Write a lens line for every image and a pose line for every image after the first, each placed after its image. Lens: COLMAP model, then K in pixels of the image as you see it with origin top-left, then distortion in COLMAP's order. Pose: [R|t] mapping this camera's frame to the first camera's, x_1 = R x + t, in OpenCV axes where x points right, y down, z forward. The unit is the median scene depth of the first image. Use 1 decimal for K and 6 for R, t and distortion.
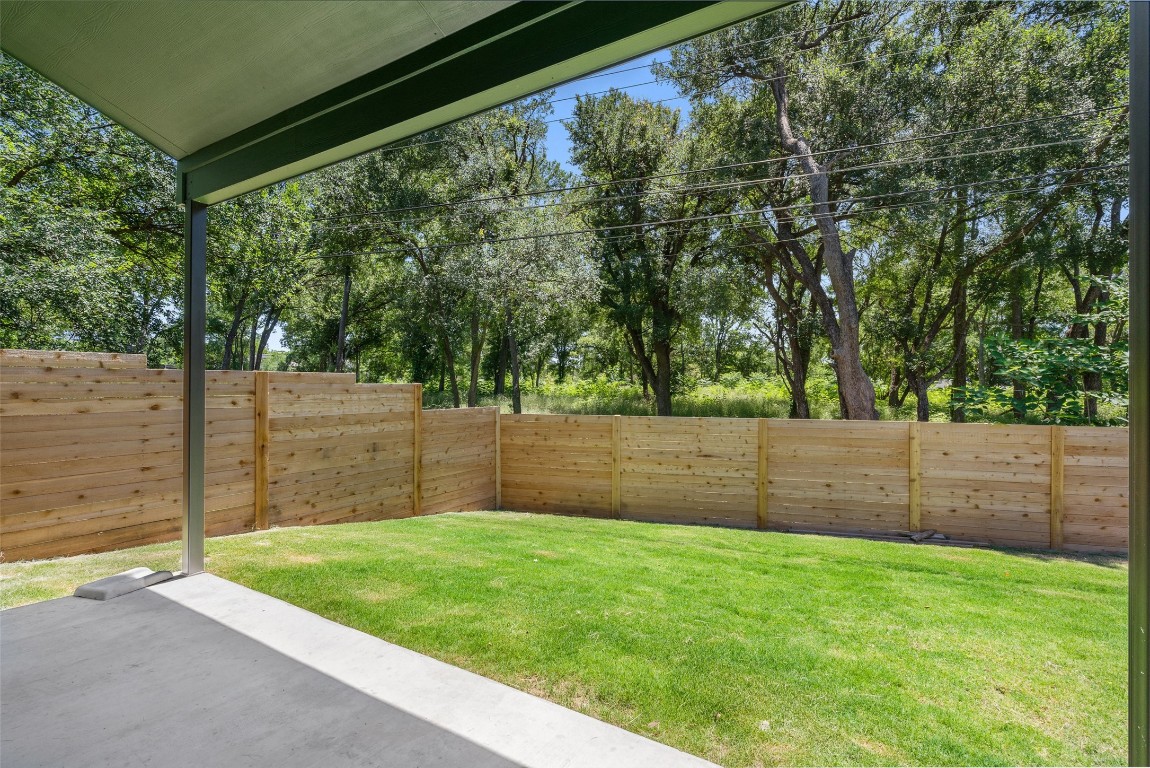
lens RADIAL K [[526.1, 0, 569.1], [0, 526.1, 383.4], [0, 0, 1]] dist [-0.000871, 0.000694]
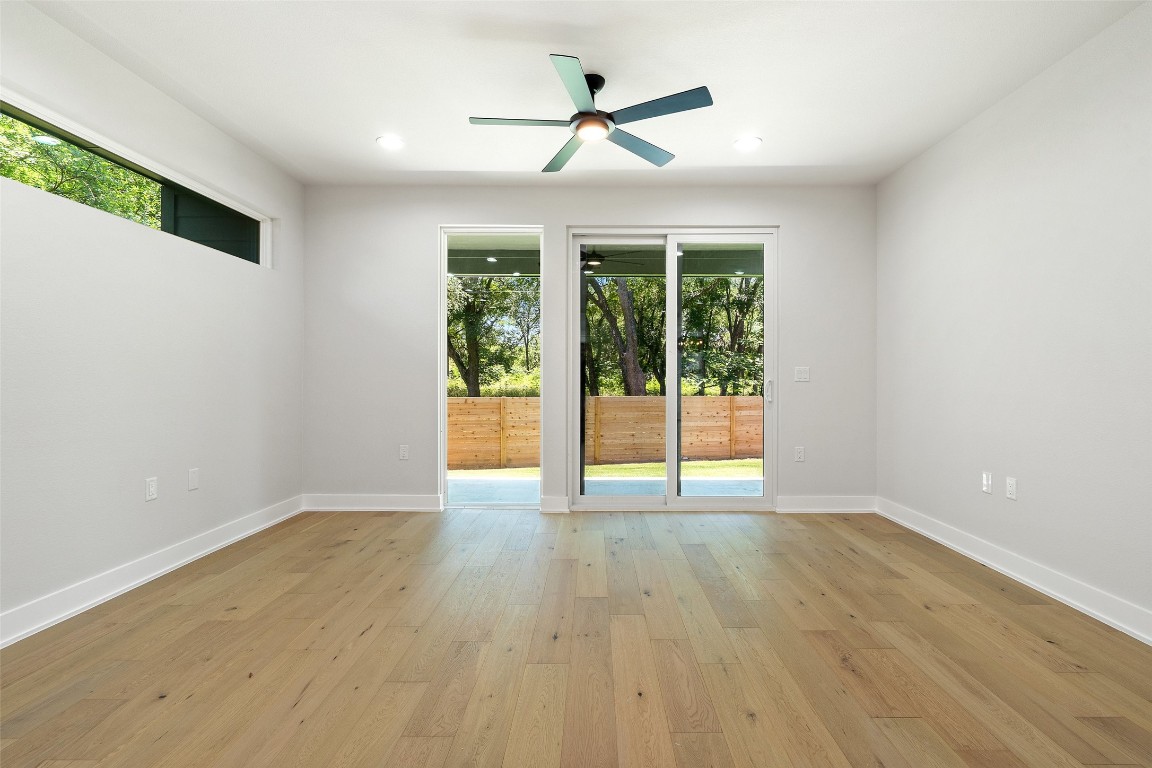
lens RADIAL K [[527.0, 0, 586.9], [0, 527.0, 381.3], [0, 0, 1]] dist [-0.000871, 0.000694]
pose [[0.858309, -0.005650, 0.513101, -0.467253], [-0.000853, 0.999922, 0.012437, 0.000895], [-0.513132, -0.011112, 0.858238, -0.347315]]
